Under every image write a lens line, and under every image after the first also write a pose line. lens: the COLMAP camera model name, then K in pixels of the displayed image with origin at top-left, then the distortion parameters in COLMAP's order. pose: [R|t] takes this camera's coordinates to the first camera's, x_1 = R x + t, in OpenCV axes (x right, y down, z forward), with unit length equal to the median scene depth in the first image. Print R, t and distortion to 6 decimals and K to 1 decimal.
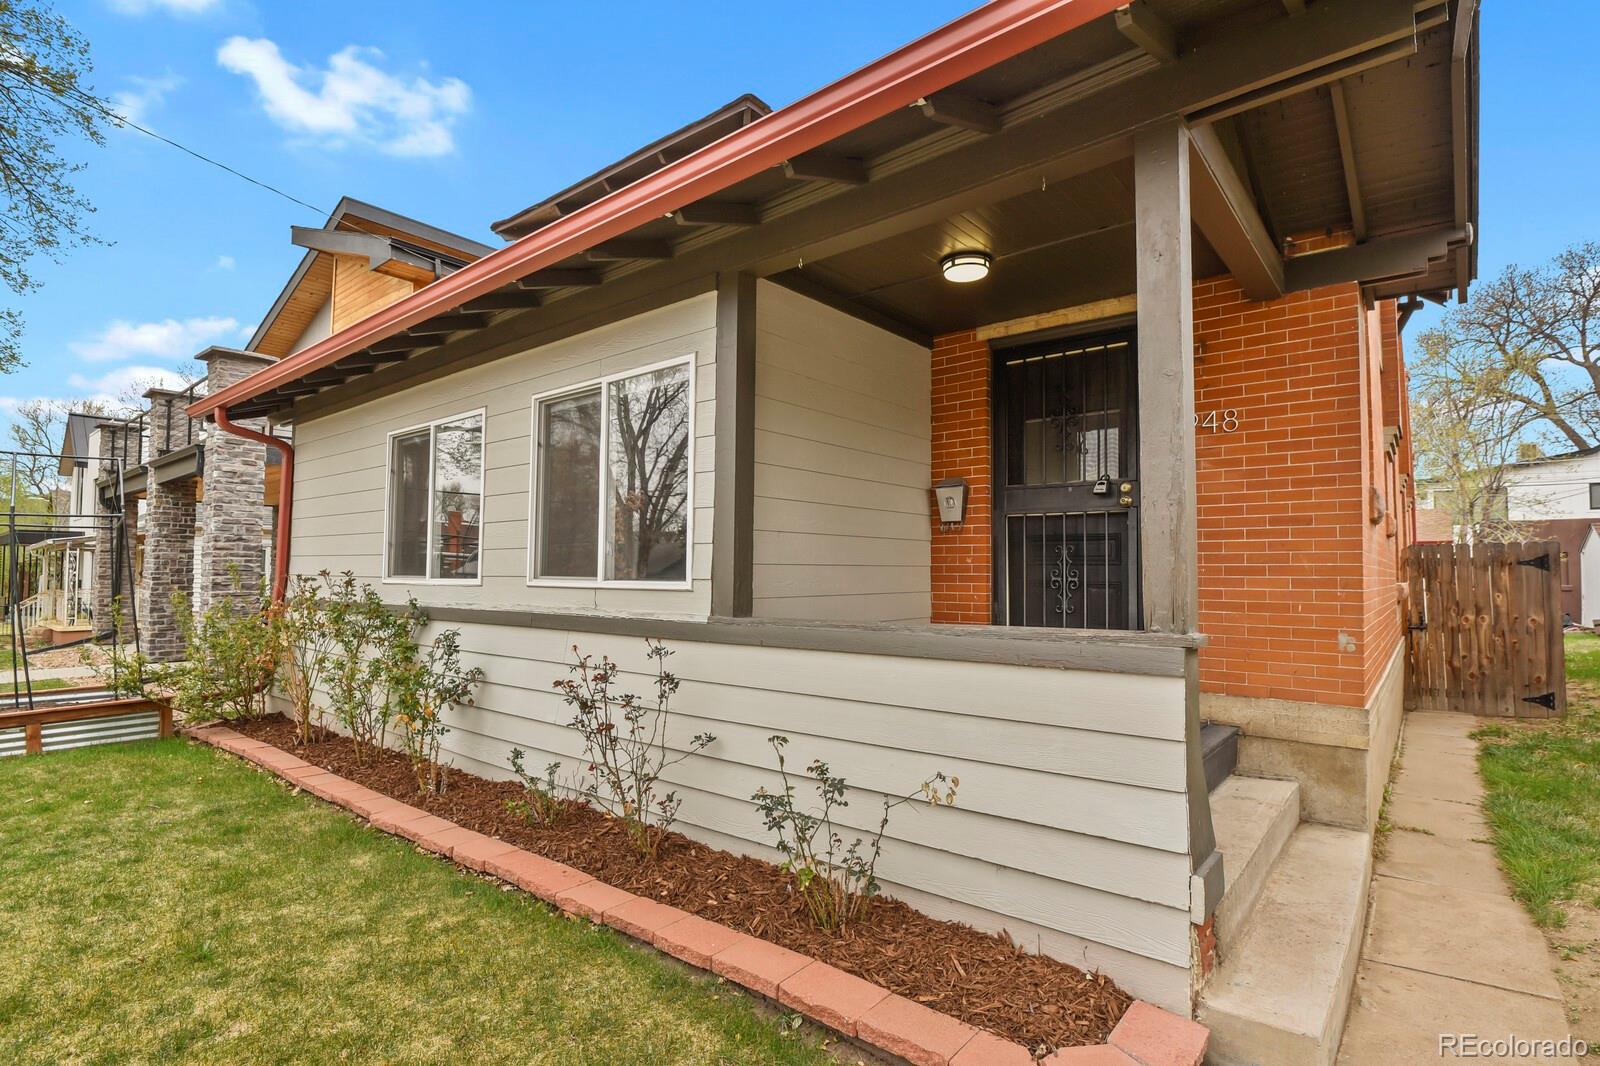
lens RADIAL K [[777.6, 0, 792.7], [0, 777.6, 542.6], [0, 0, 1]] dist [-0.008575, -0.005664]
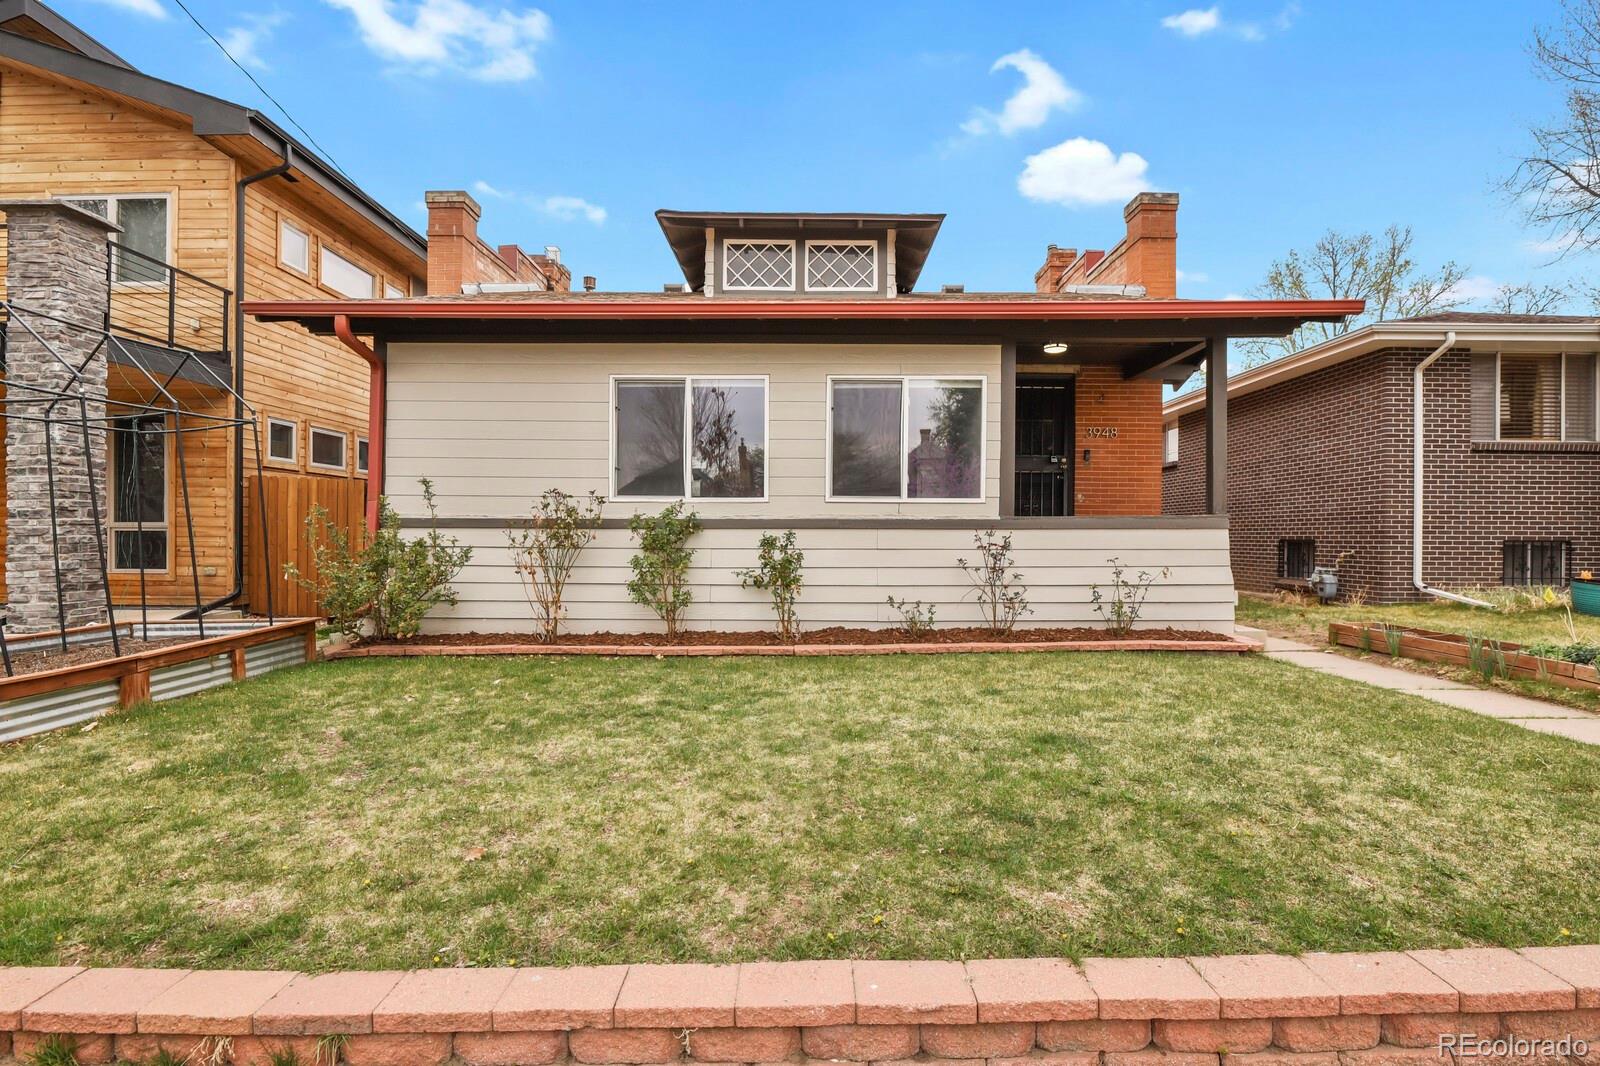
lens RADIAL K [[794.6, 0, 800.4], [0, 794.6, 541.8], [0, 0, 1]] dist [-0.015014, -0.001343]
pose [[0.779445, -0.006305, 0.626438, -1.152416], [-0.026499, 0.998723, 0.043022, 0.057678], [-0.625909, -0.050133, 0.778283, -0.152159]]
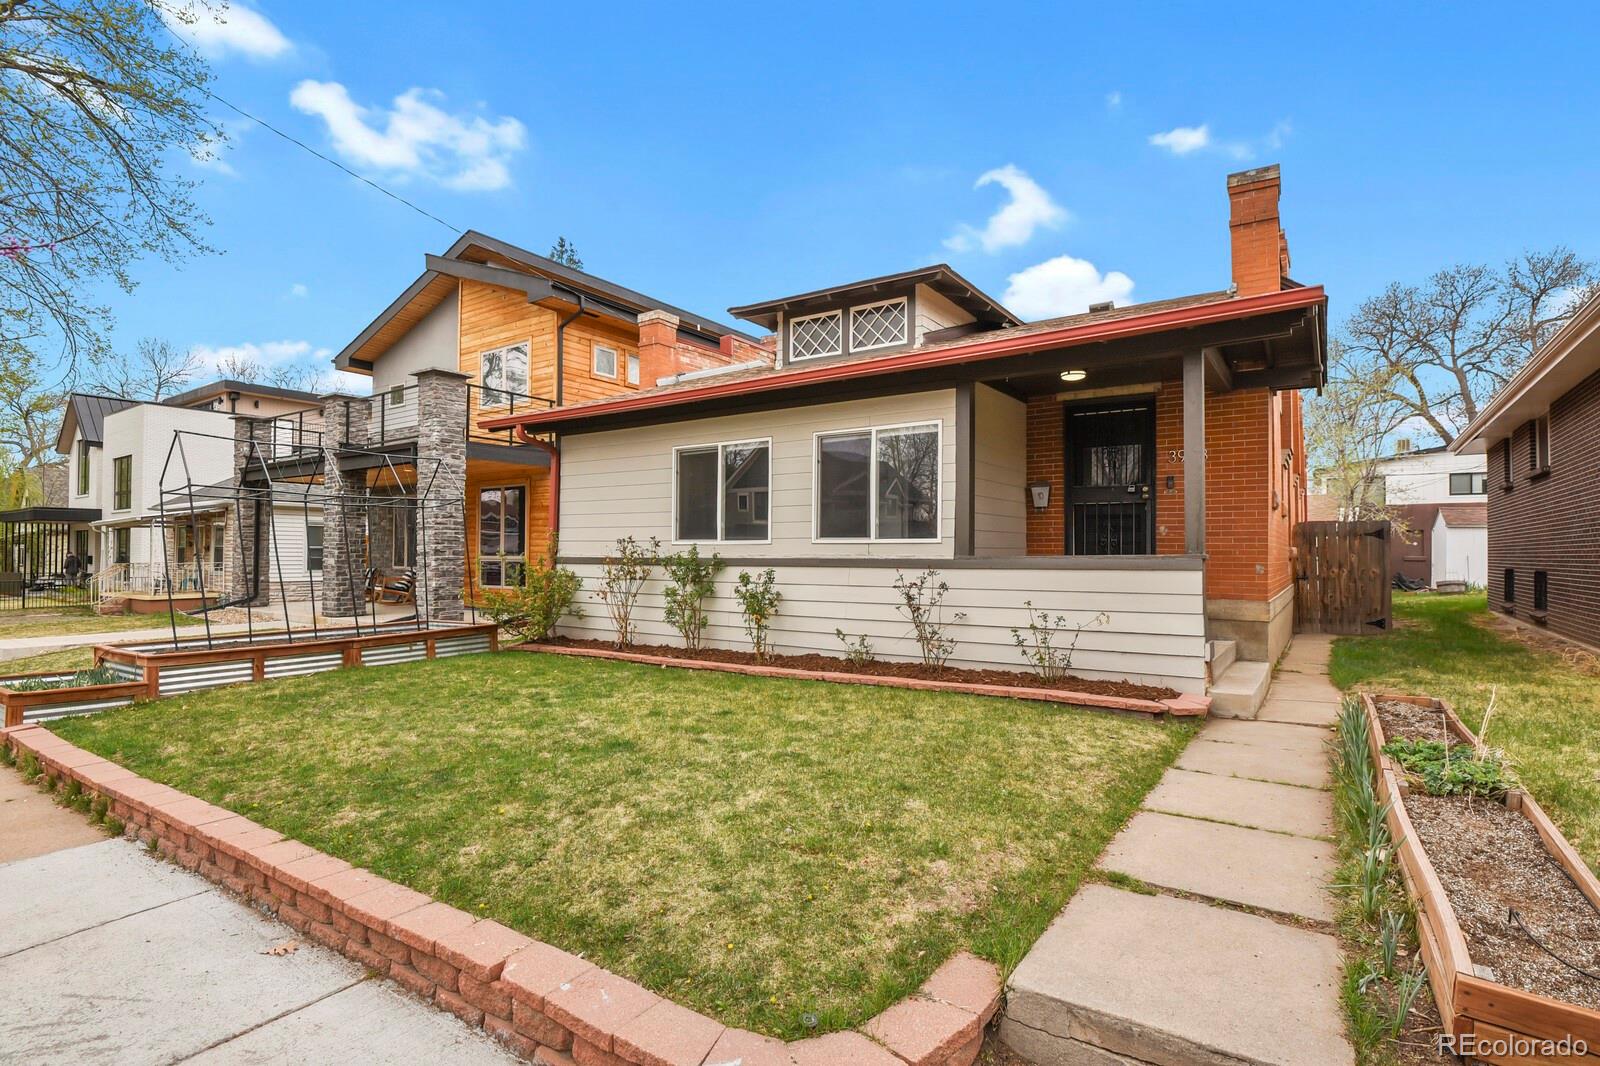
lens RADIAL K [[777.6, 0, 792.7], [0, 777.6, 542.6], [0, 0, 1]] dist [-0.008575, -0.005664]
pose [[0.996384, 0.000087, 0.084964, -0.454026], [-0.002365, 0.999641, 0.026704, 0.006596], [-0.084931, -0.026808, 0.996026, -0.615892]]
